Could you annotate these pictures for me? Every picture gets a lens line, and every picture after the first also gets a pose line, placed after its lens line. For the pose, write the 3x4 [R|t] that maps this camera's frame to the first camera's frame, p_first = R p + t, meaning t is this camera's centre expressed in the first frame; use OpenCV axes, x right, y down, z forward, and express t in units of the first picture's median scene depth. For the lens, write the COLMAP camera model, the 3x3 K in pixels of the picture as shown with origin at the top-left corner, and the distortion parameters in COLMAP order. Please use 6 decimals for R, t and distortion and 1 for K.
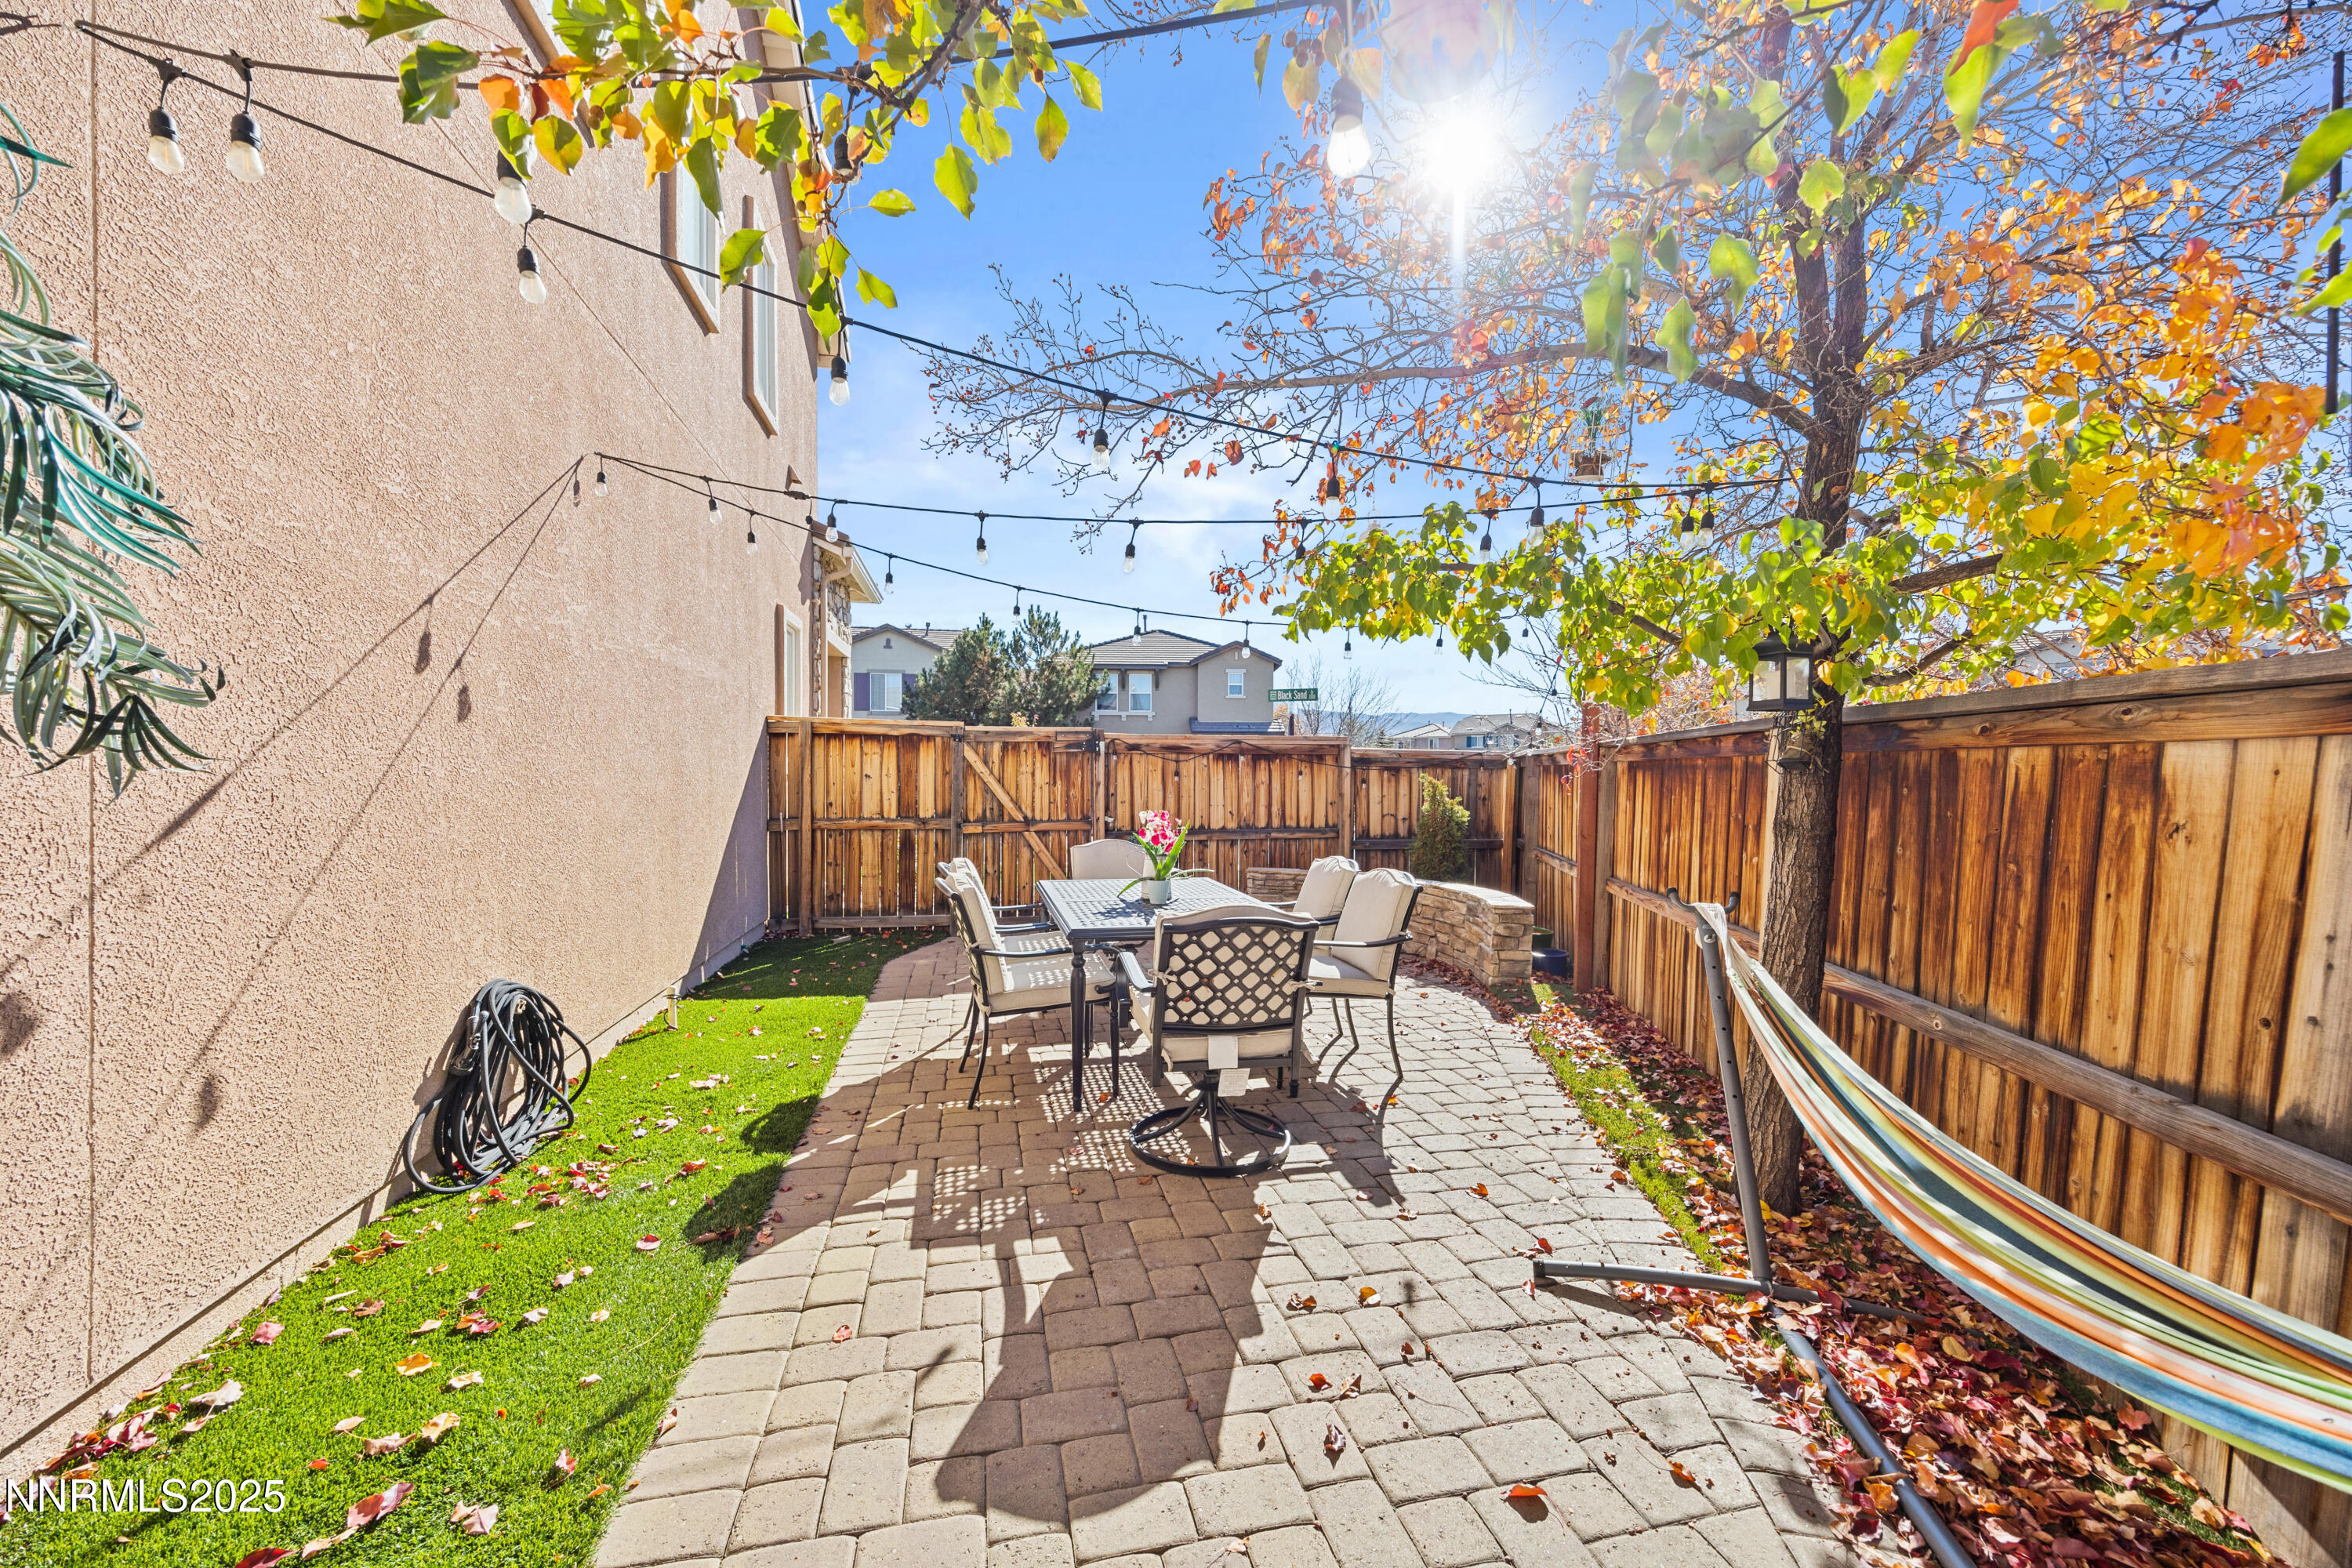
lens RADIAL K [[903.7, 0, 1171.1], [0, 903.7, 792.0], [0, 0, 1]] dist [-0.000861, -0.000617]
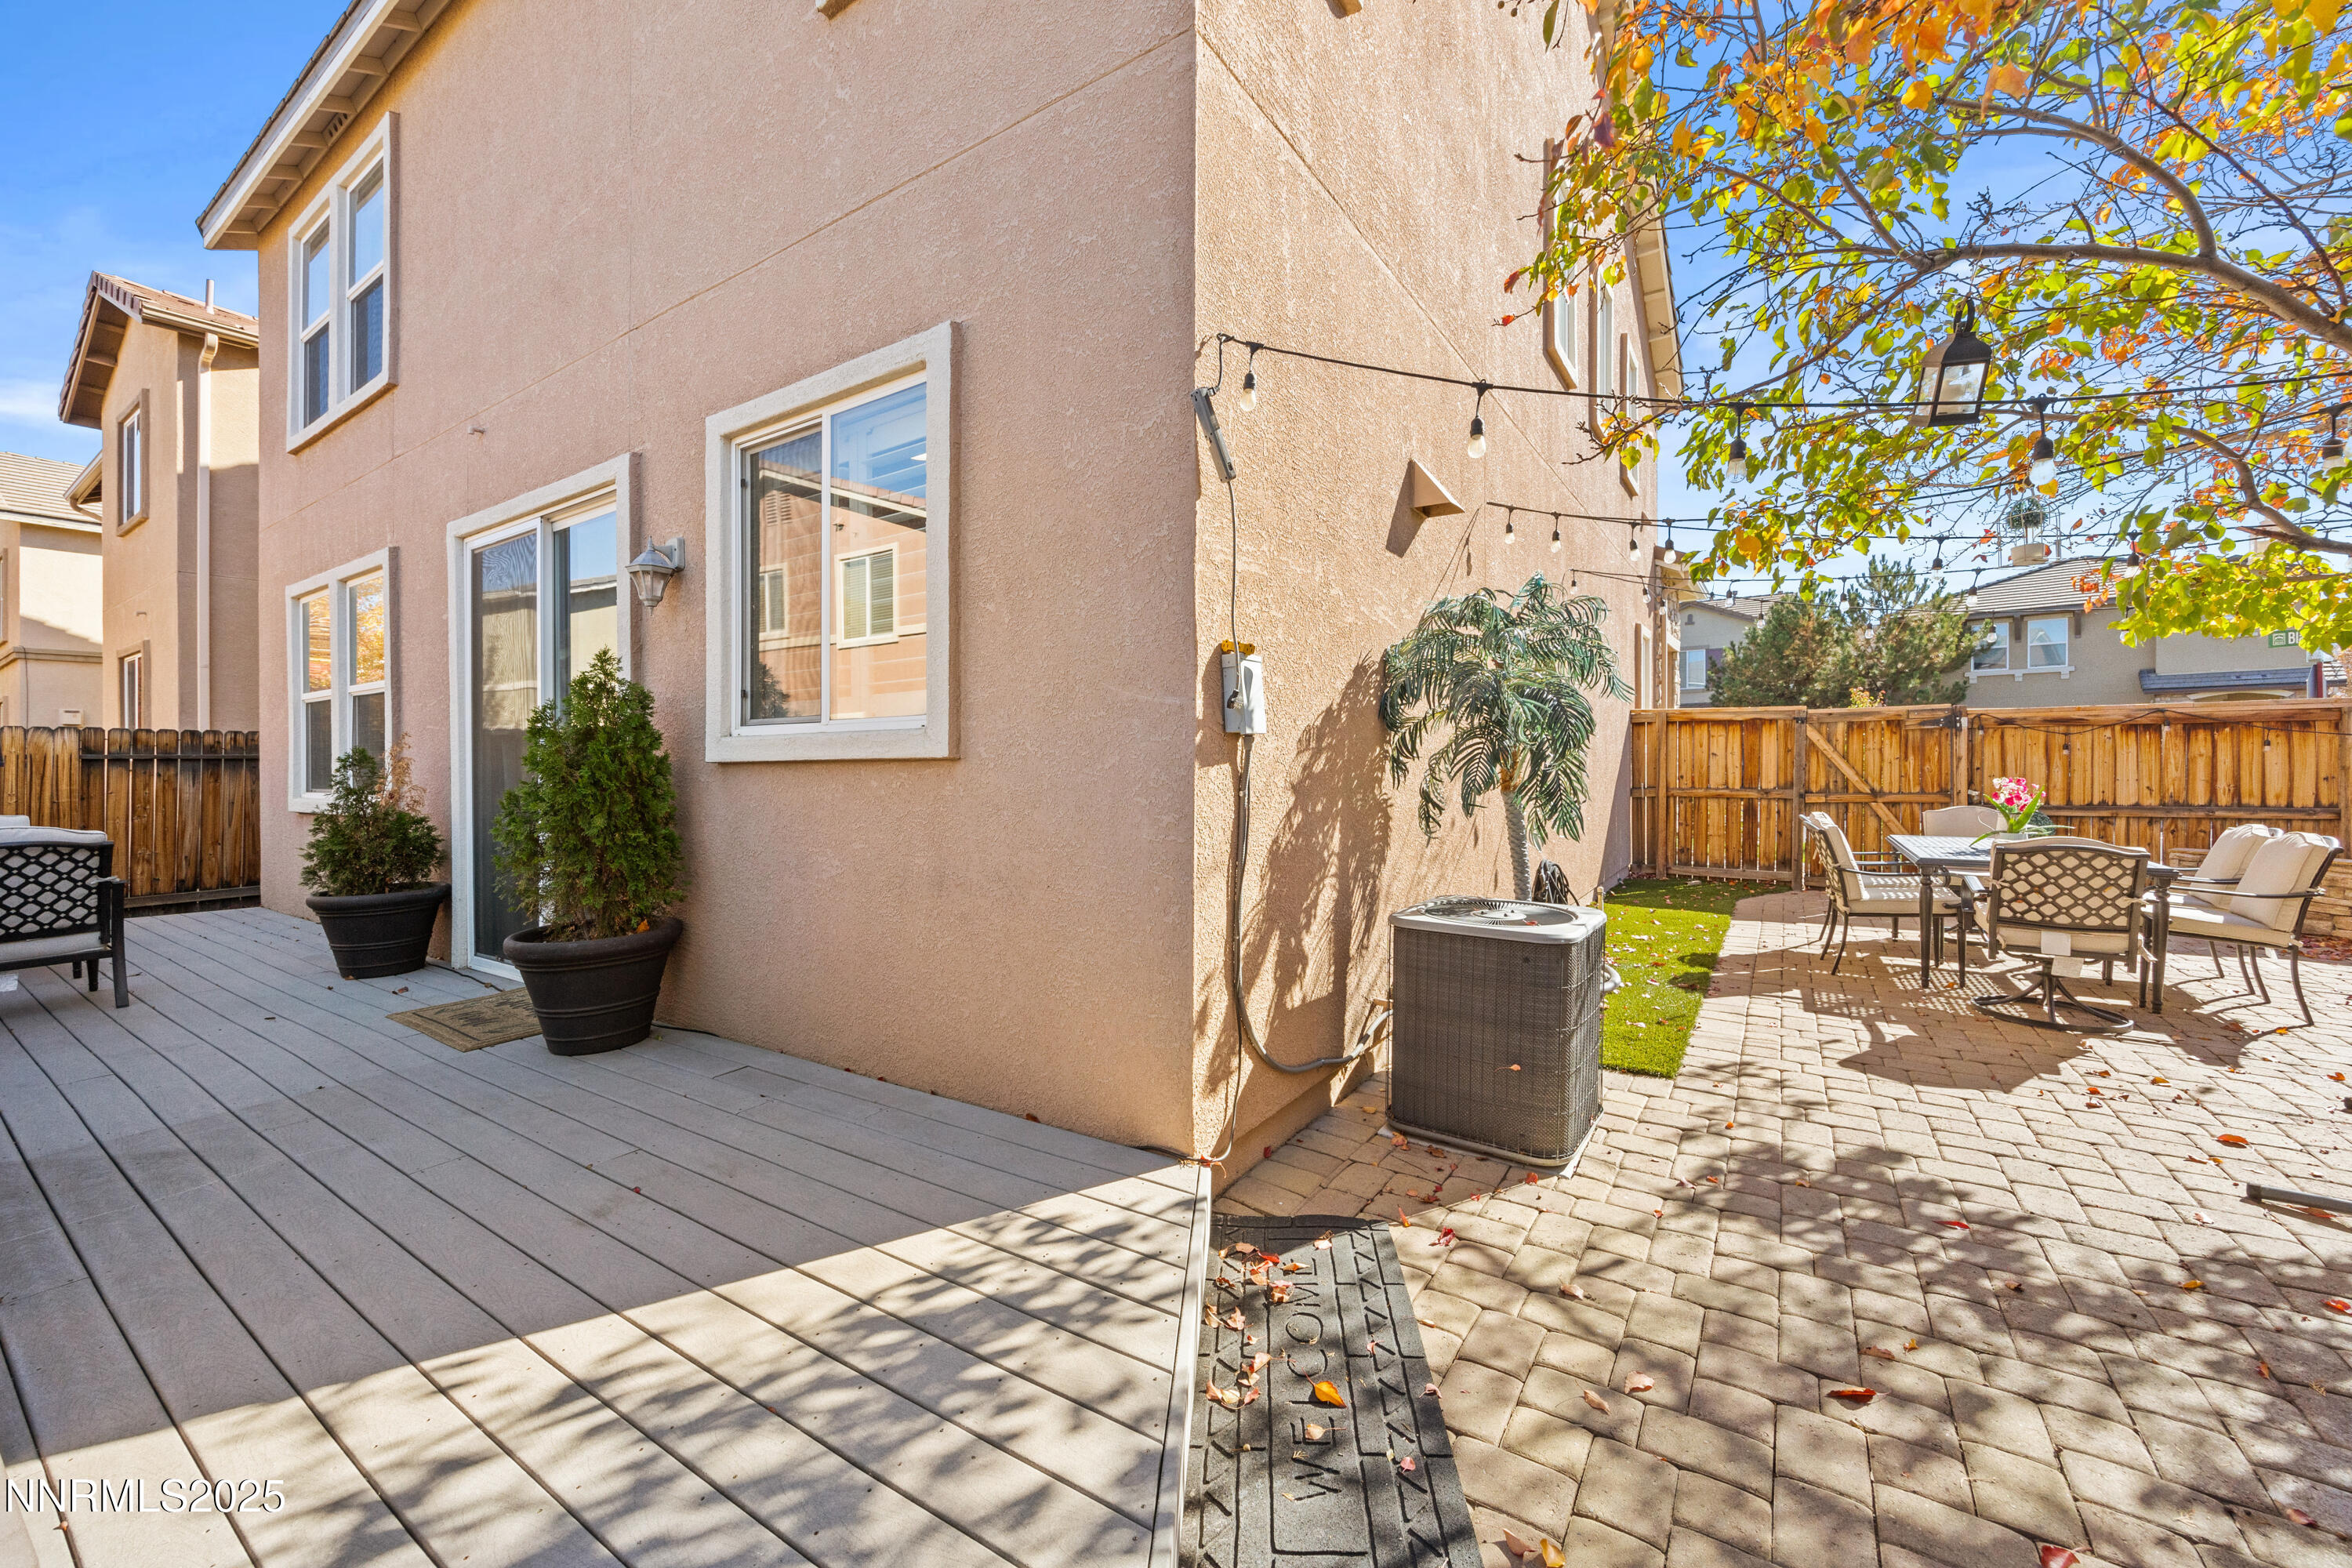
lens RADIAL K [[903.7, 0, 1181.7], [0, 903.7, 773.7], [0, 0, 1]] dist [-0.000861, -0.000617]
pose [[0.692795, -0.000587, -0.721134, 0.050564], [0.000540, 1.000000, -0.000295, 0.008797], [0.721134, -0.000185, 0.692795, -0.379935]]
